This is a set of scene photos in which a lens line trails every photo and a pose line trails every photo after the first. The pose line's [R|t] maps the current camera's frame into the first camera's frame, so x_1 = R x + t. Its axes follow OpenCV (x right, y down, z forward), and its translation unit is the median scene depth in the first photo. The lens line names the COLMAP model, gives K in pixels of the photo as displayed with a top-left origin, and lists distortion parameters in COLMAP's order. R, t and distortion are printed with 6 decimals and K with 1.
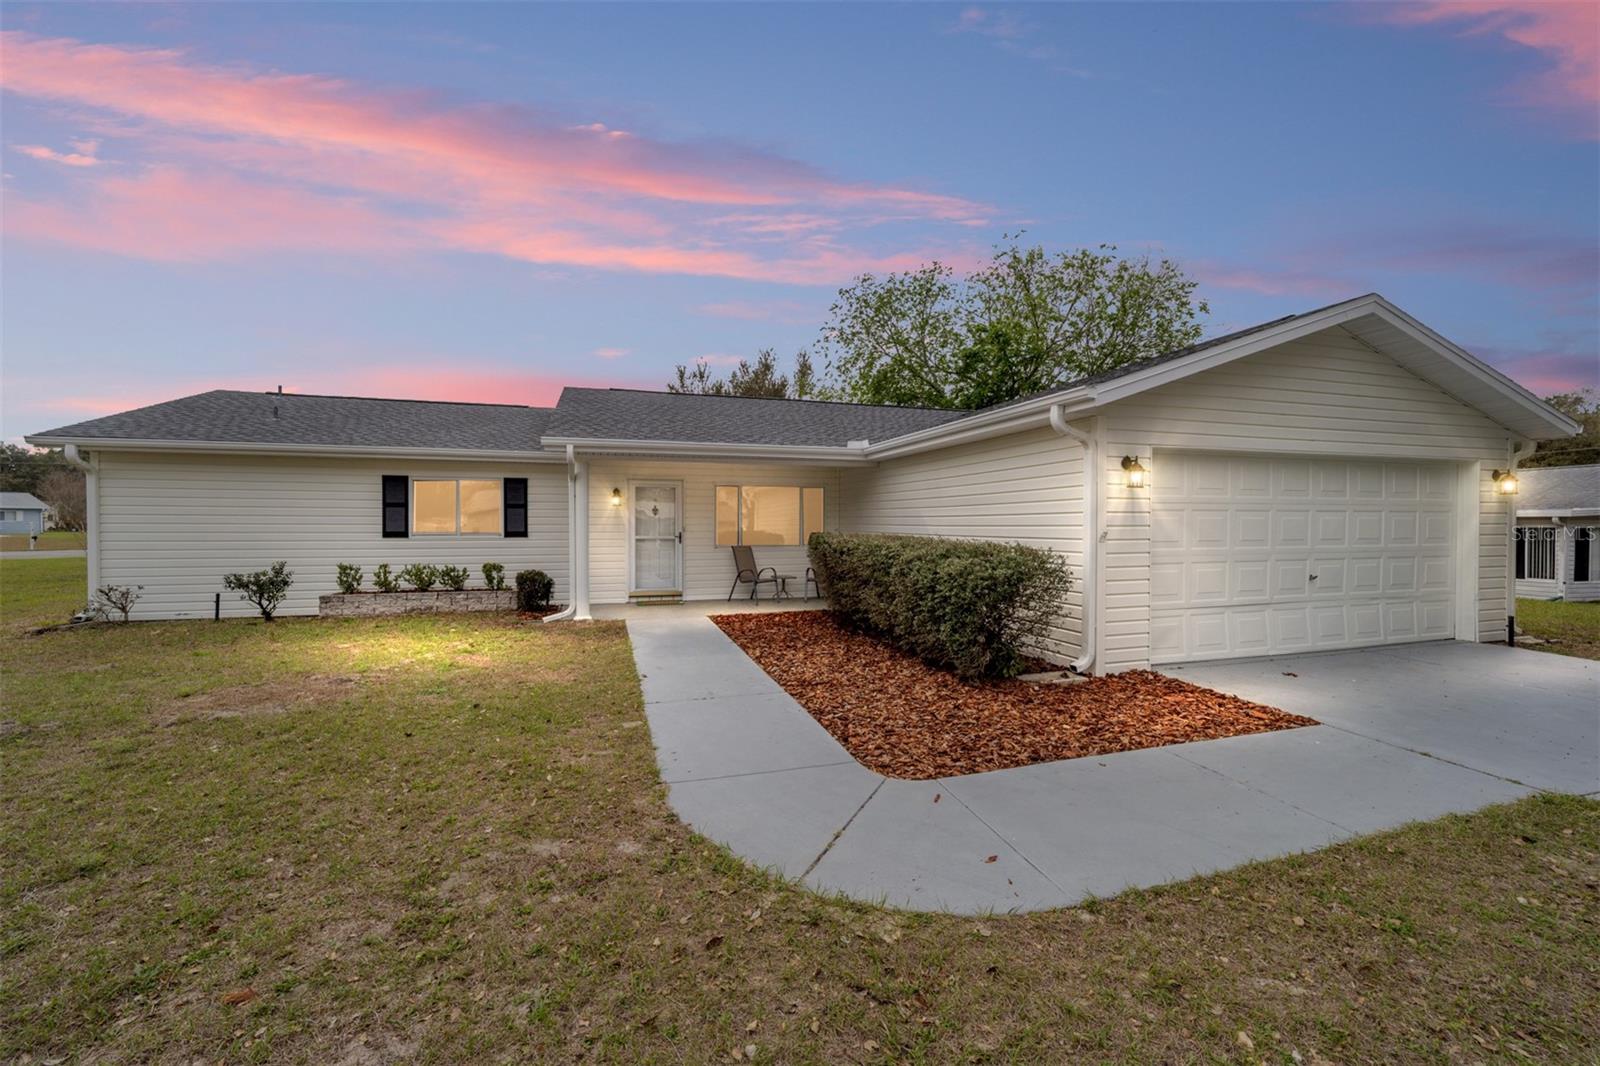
lens RADIAL K [[639.7, 0, 796.6], [0, 639.7, 525.0], [0, 0, 1]] dist [-0.001442, -0.000365]
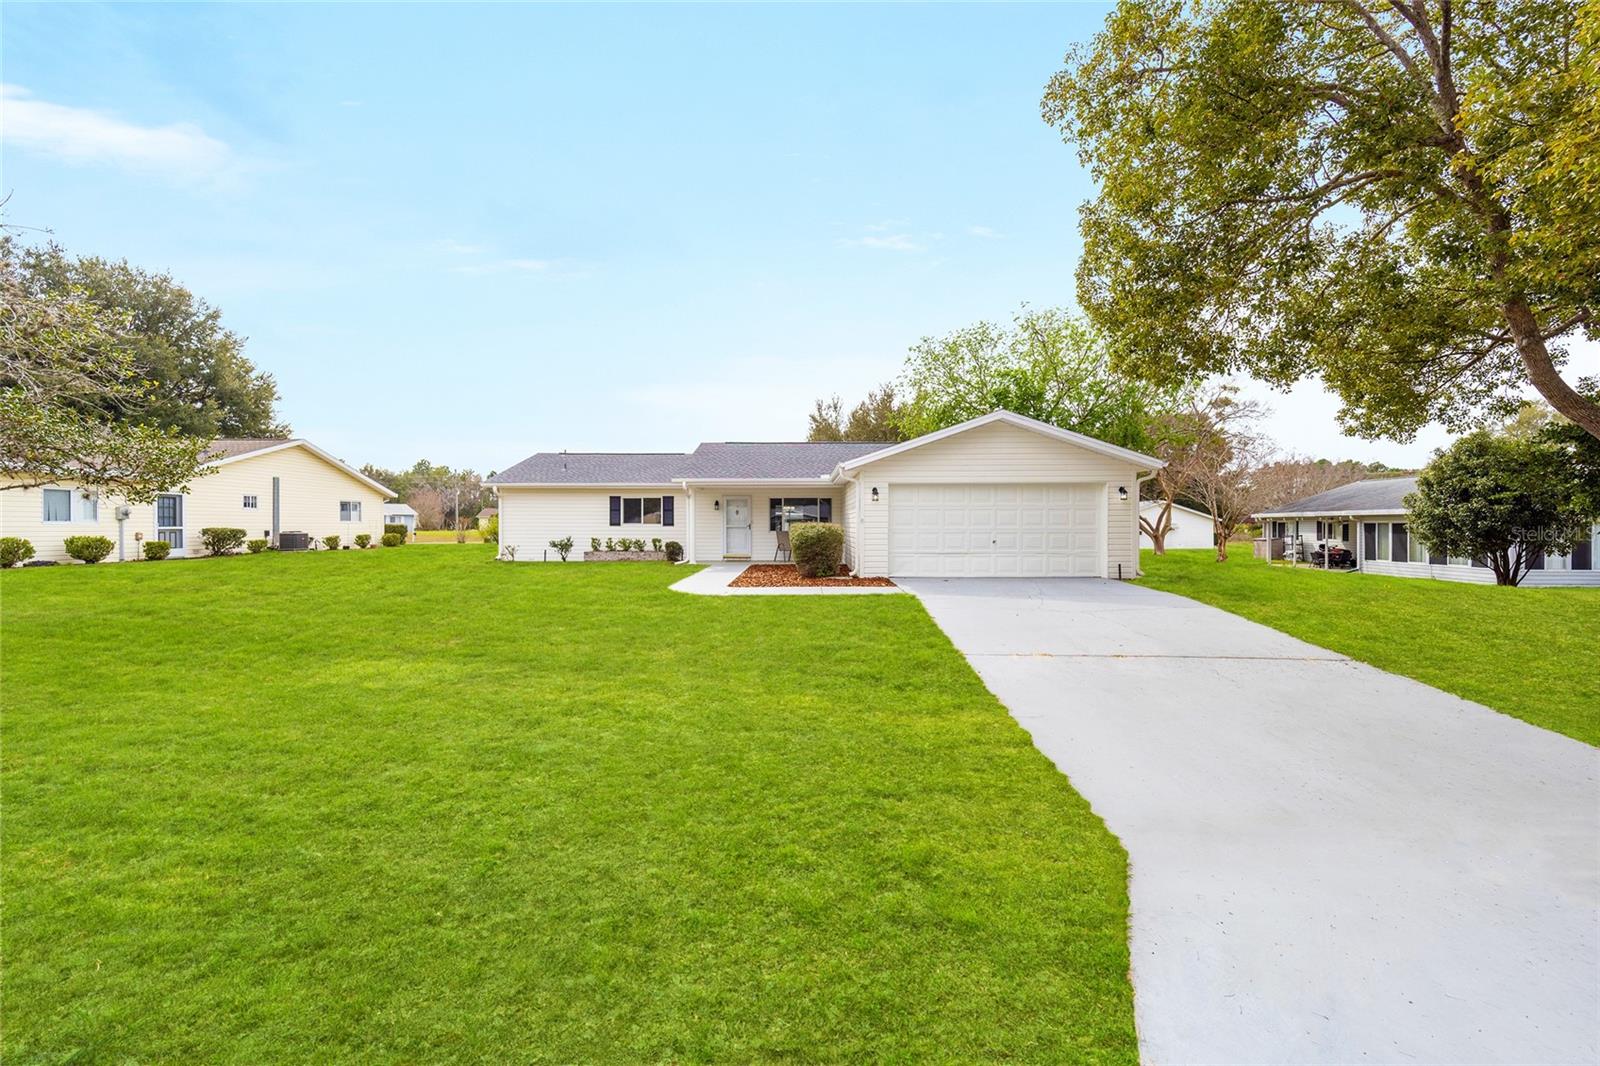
lens RADIAL K [[639.7, 0, 802.4], [0, 639.7, 532.1], [0, 0, 1]] dist [-0.001442, -0.000365]
pose [[0.955548, 0.002859, -0.294821, 0.598993], [-0.001191, 0.999982, 0.005837, 0.028430], [0.294832, -0.005226, 0.955535, -0.852118]]
